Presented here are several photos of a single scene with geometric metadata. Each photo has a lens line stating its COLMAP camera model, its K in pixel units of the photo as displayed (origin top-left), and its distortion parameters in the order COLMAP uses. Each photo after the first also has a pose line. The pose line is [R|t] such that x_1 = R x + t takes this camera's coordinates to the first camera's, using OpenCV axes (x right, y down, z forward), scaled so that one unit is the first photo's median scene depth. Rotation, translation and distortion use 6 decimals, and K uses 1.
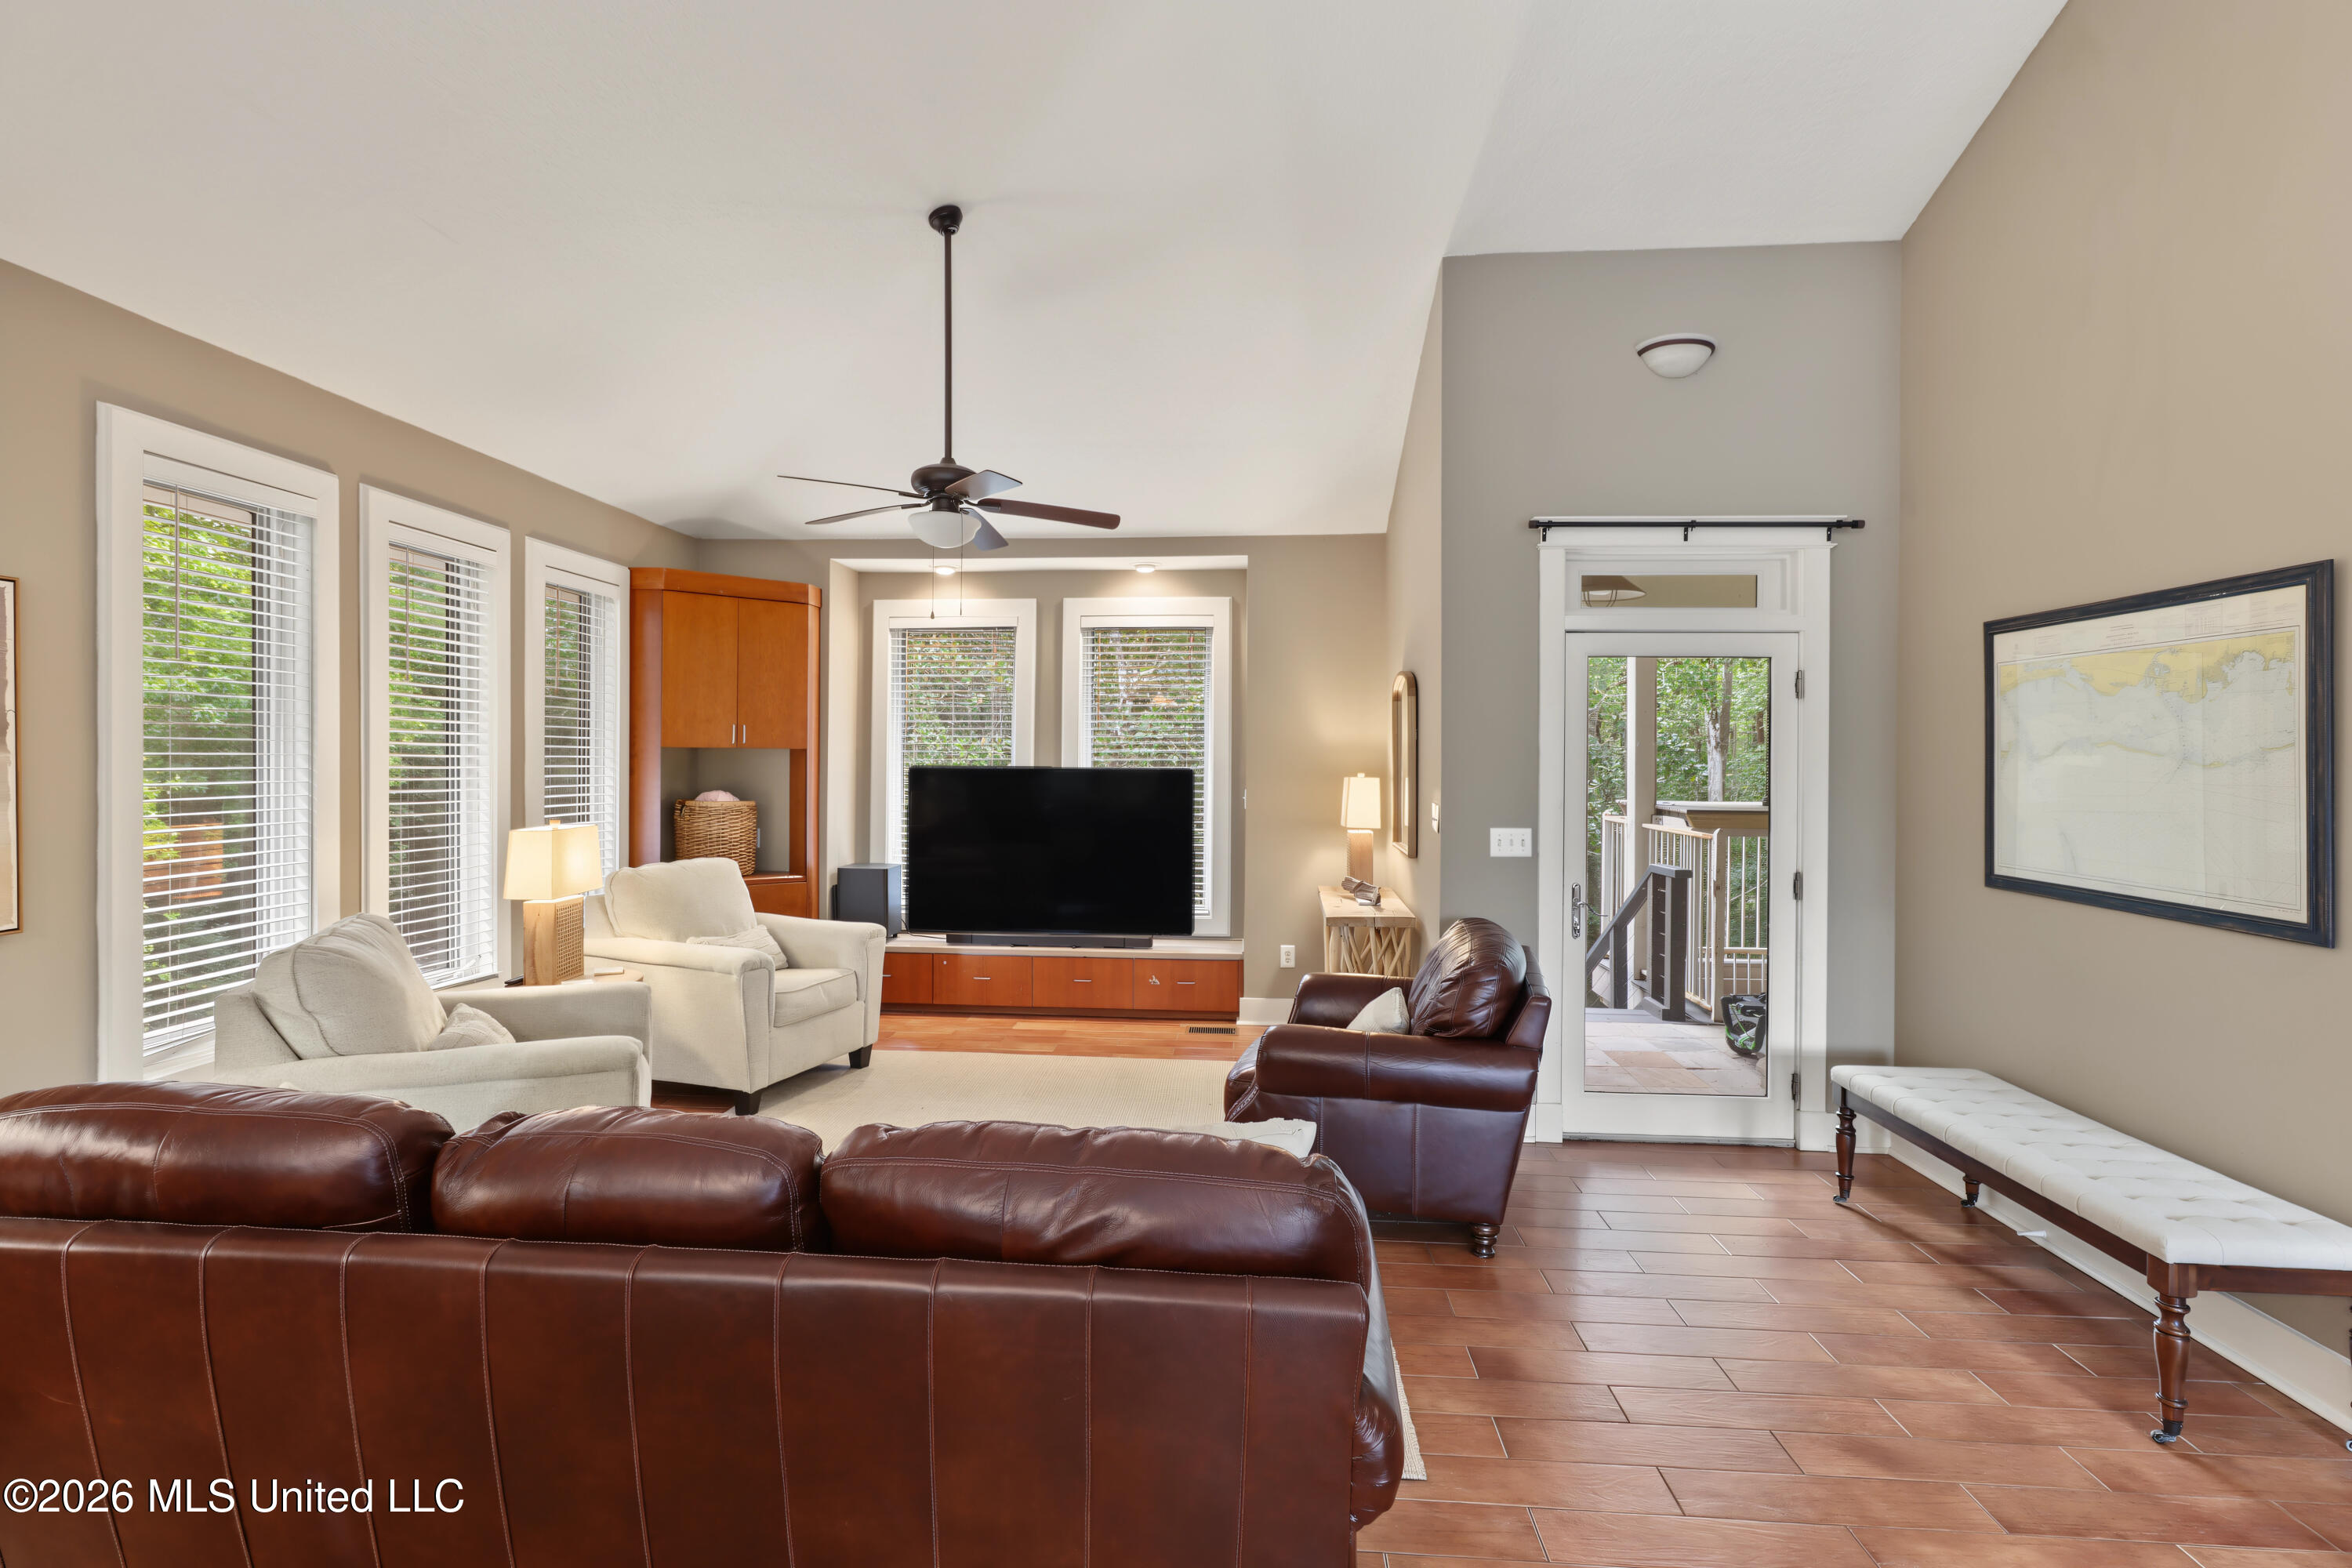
lens RADIAL K [[1119.3, 0, 1165.3], [0, 1119.3, 746.8], [0, 0, 1]] dist [-0.004262, 0.005441]
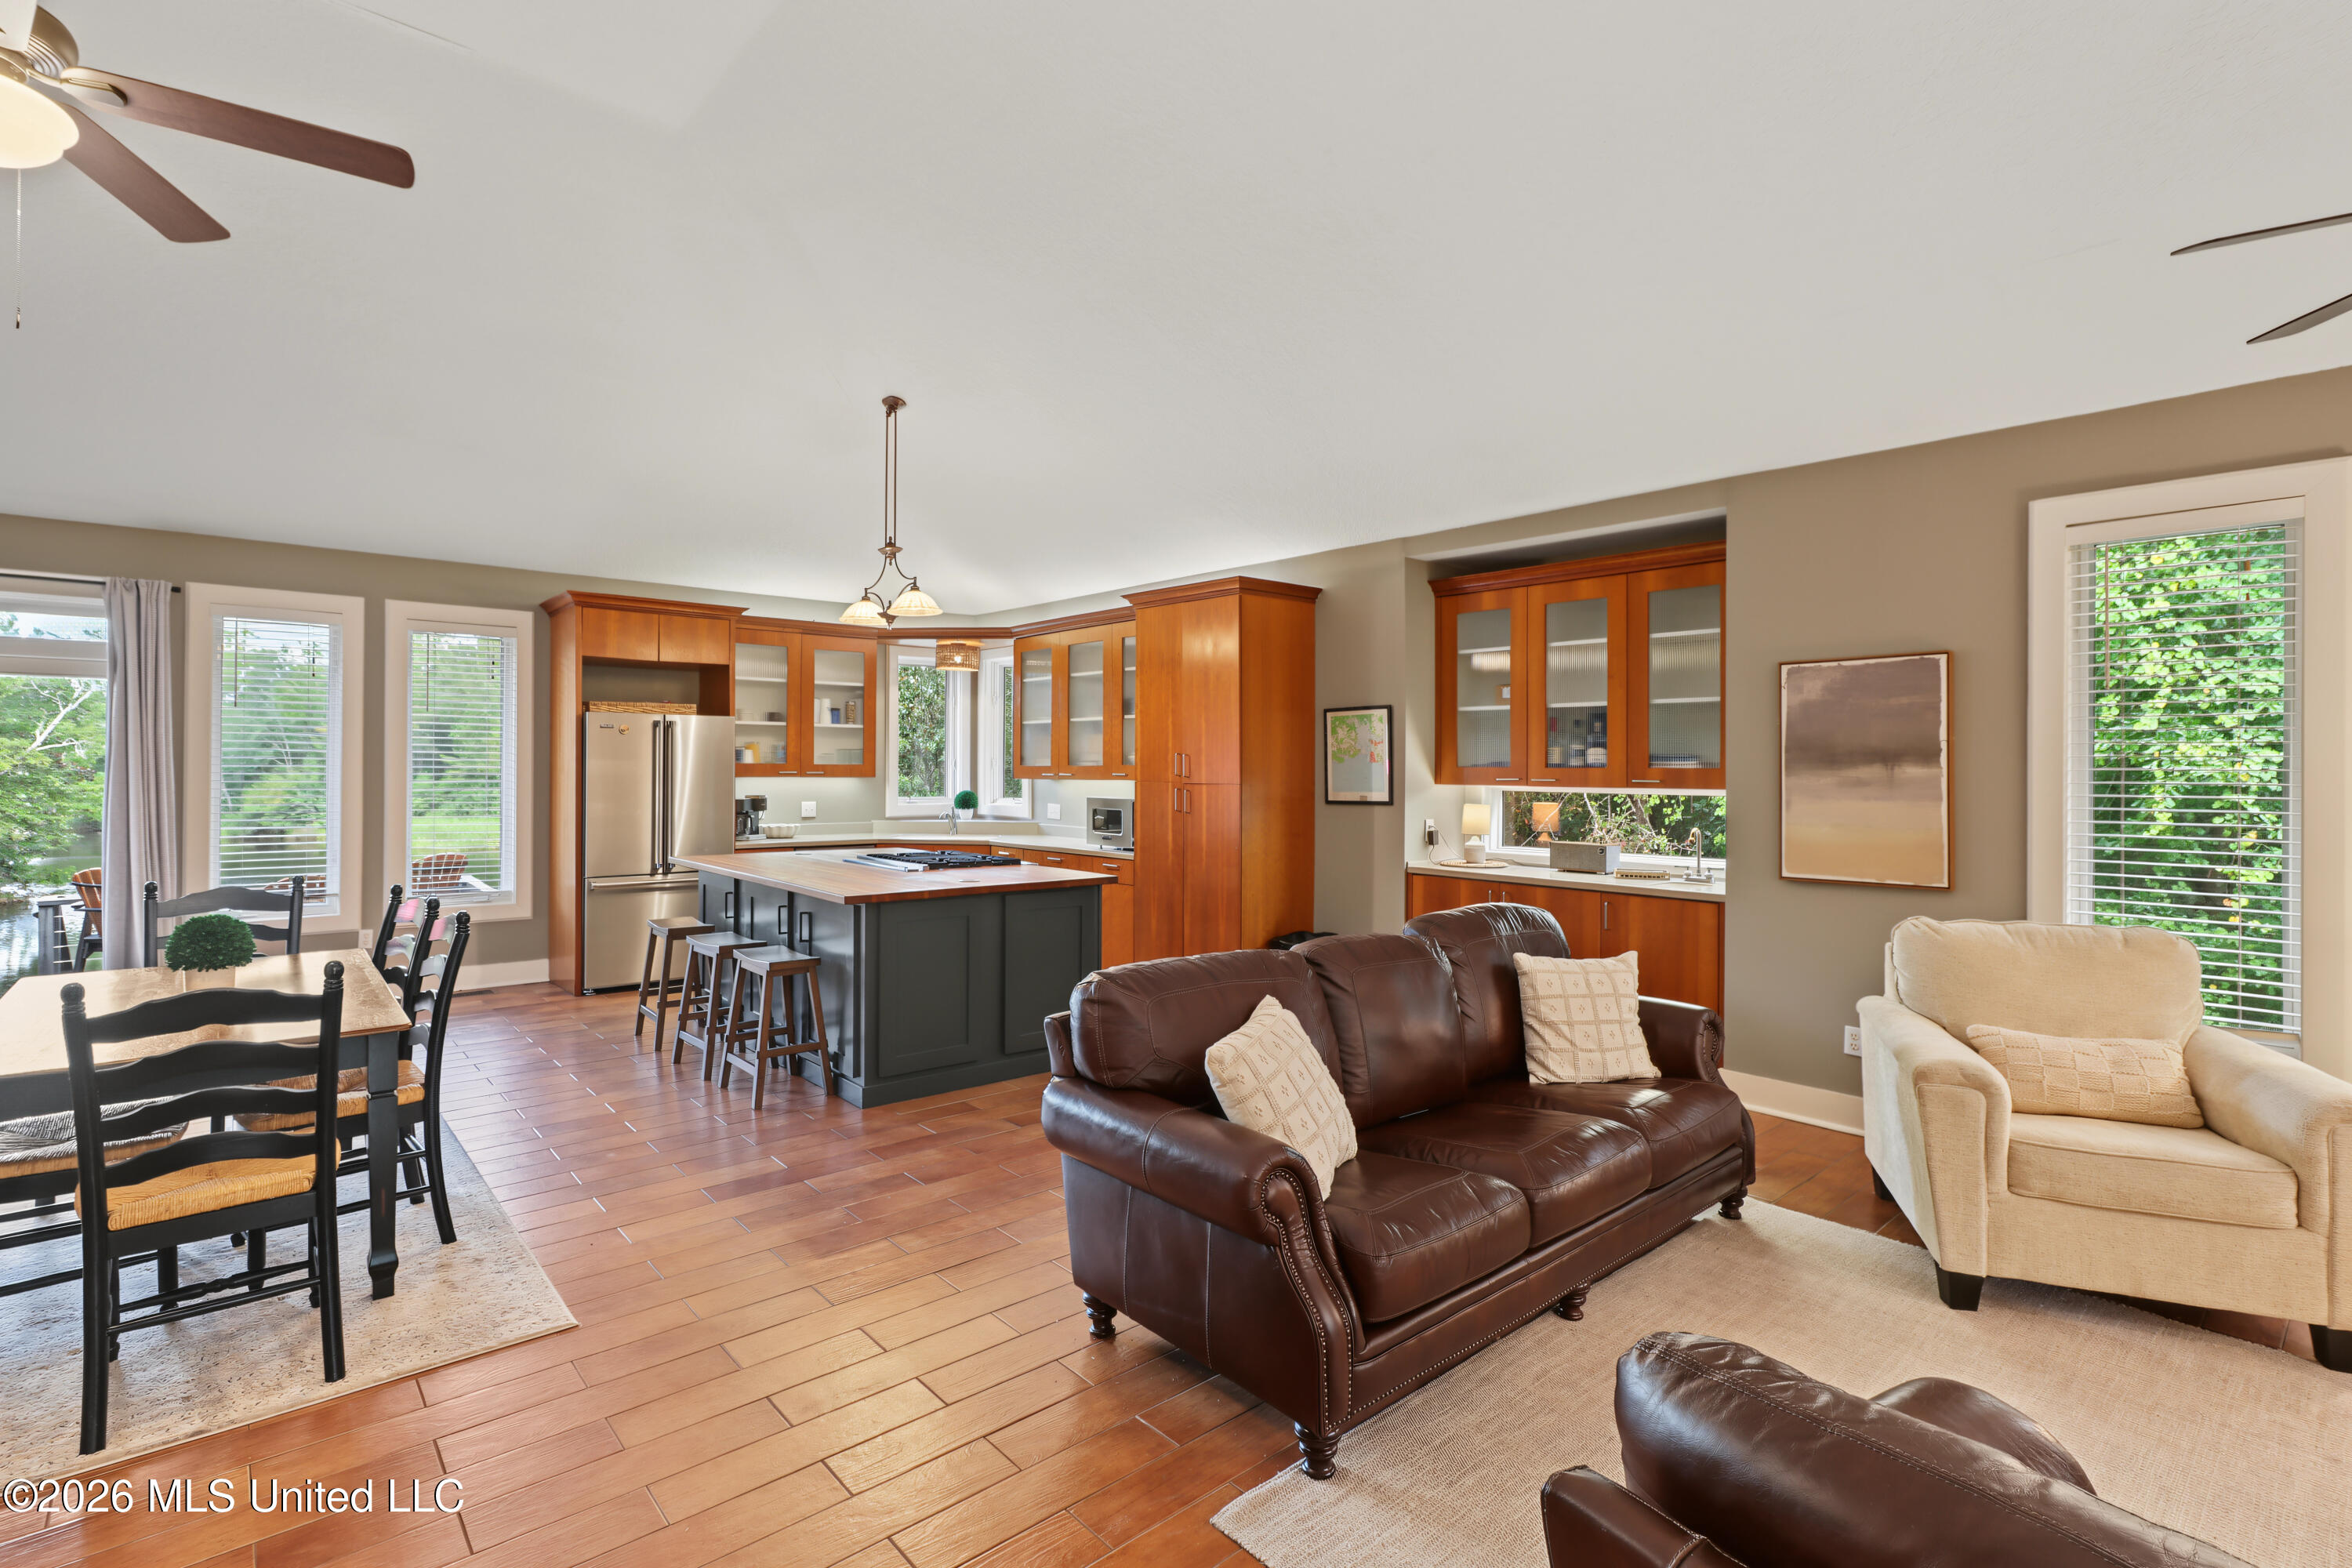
lens RADIAL K [[1119.3, 0, 1148.8], [0, 1119.3, 764.6], [0, 0, 1]] dist [-0.004262, 0.005441]
pose [[-0.710817, -0.006548, -0.703346, 0.386130], [-0.003733, 0.999978, -0.005536, 0.005592], [0.703367, -0.001309, -0.710826, 0.668055]]
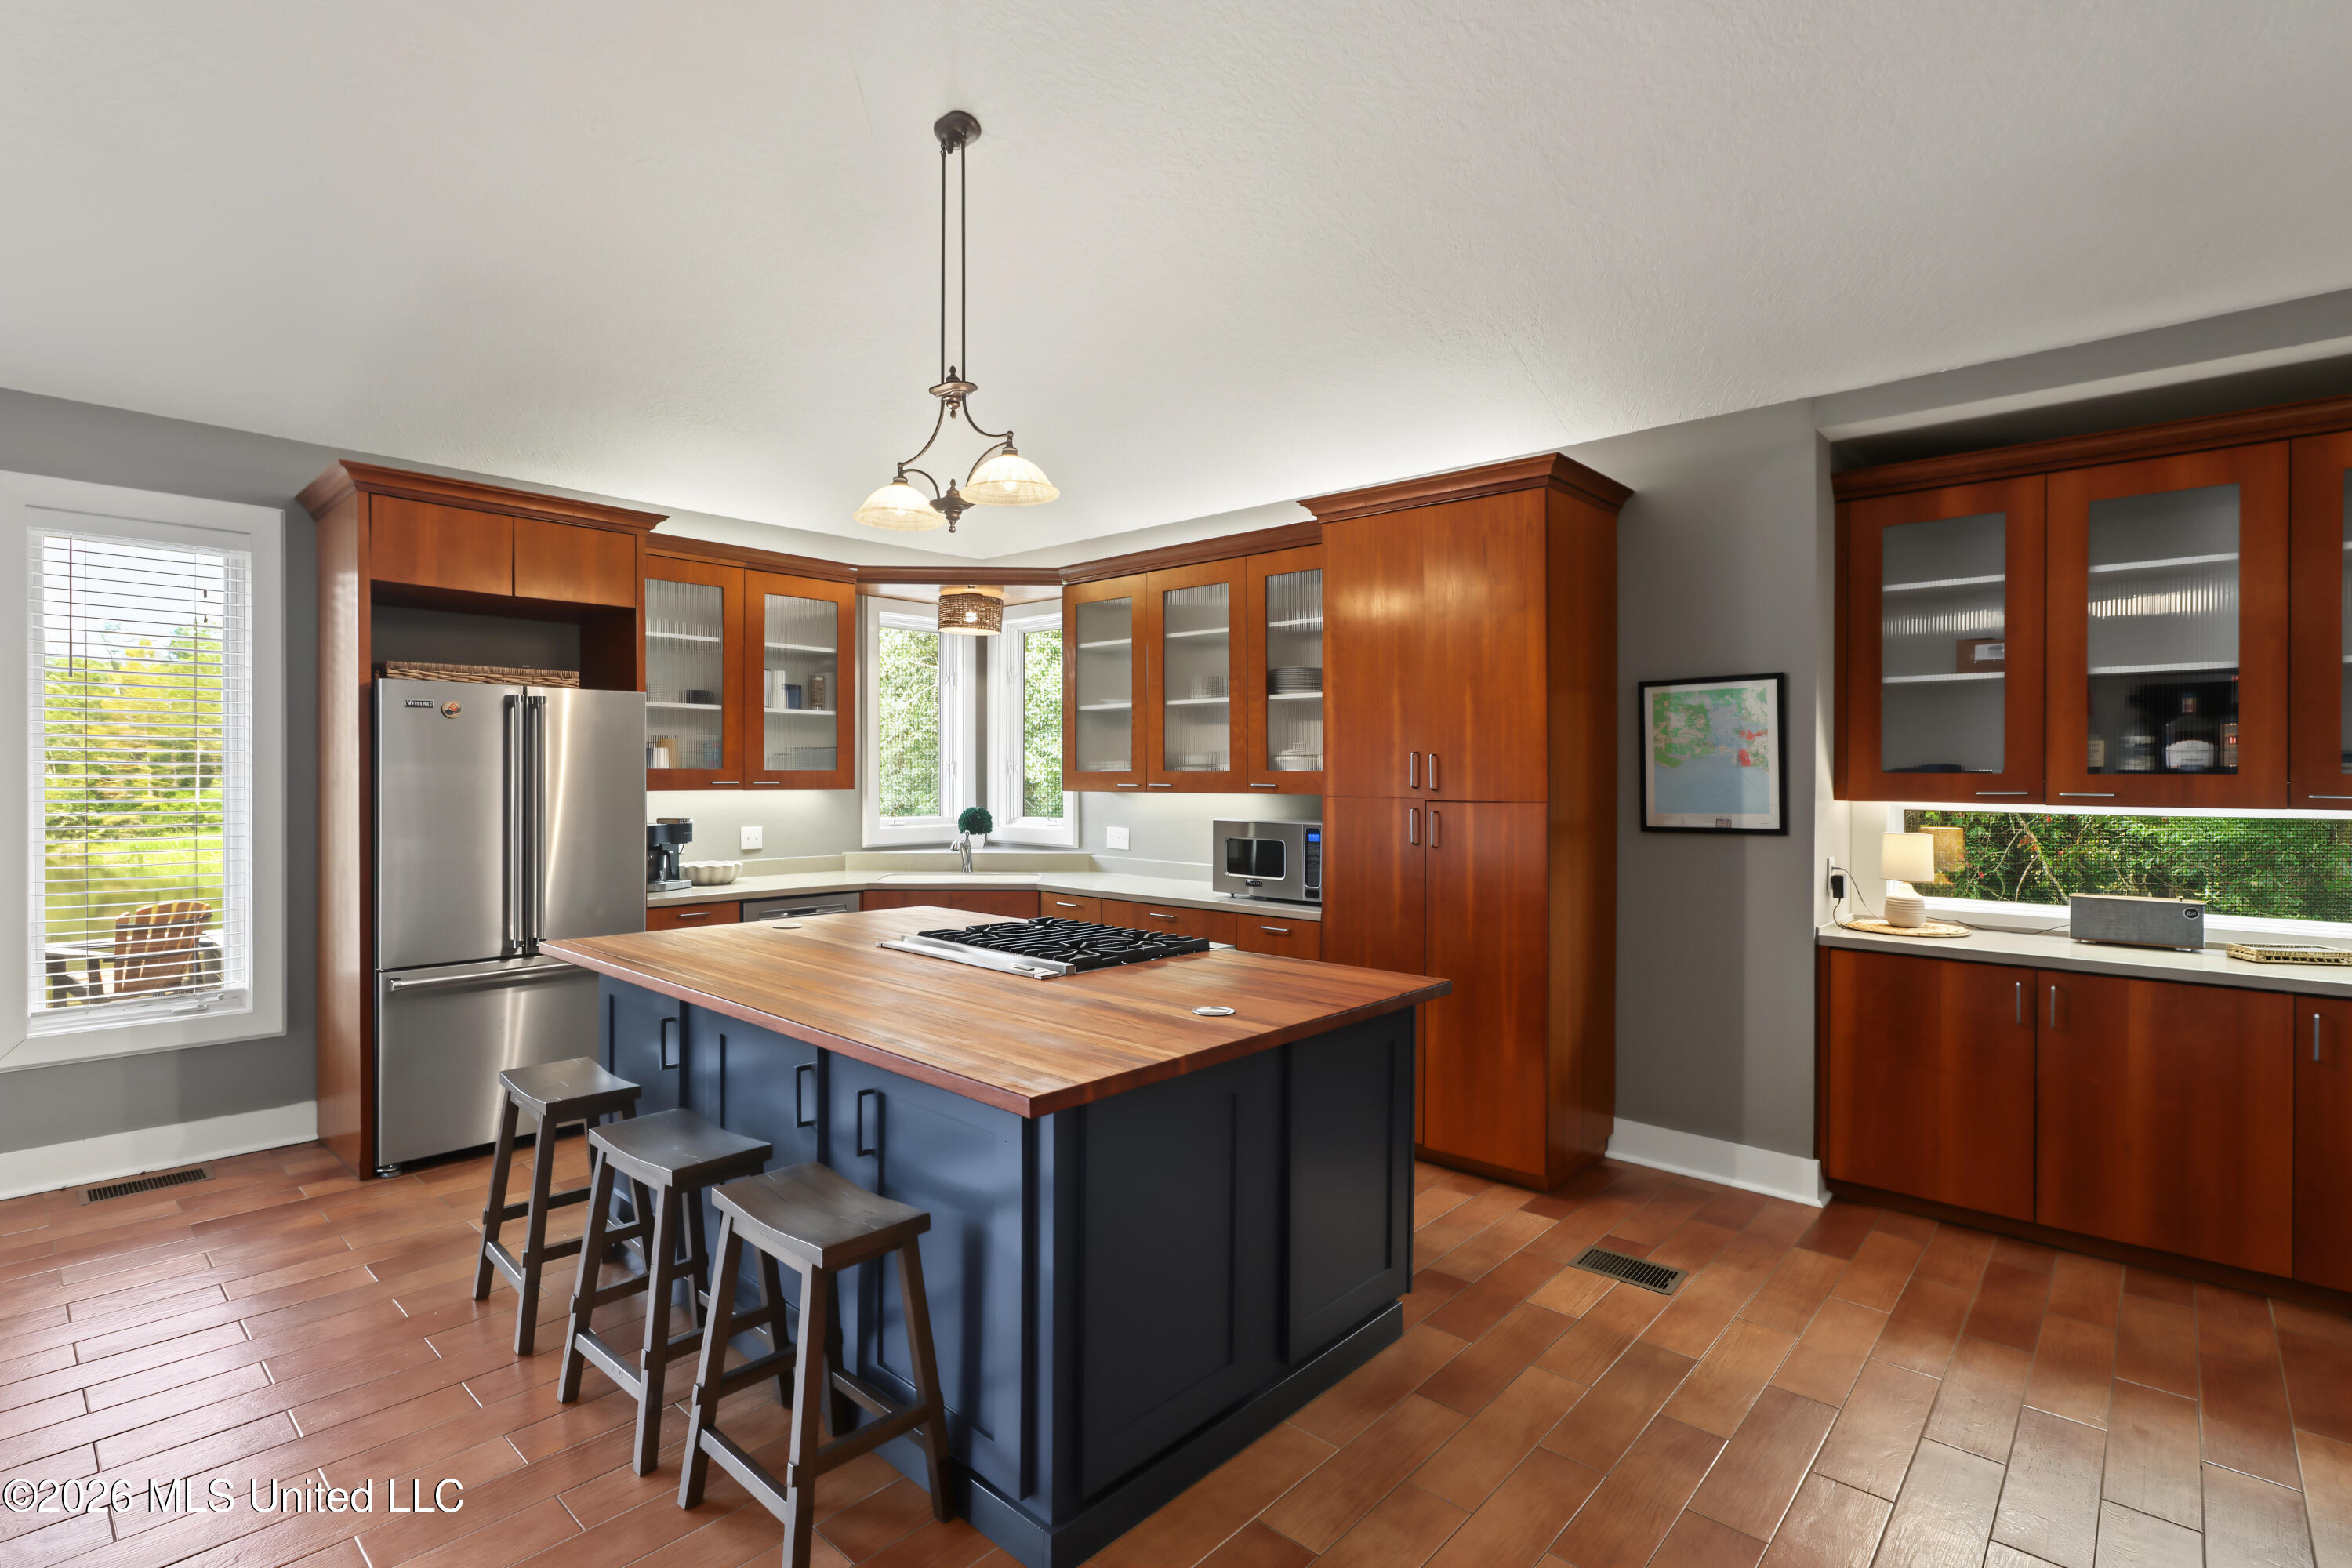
lens RADIAL K [[1119.3, 0, 1158.1], [0, 1119.3, 778.0], [0, 0, 1]] dist [-0.004262, 0.005441]
pose [[-0.621002, -0.001142, -0.783808, 0.205576], [-0.002027, 0.999998, 0.000148, 0.004407], [0.783806, 0.001681, -0.621003, 0.170068]]
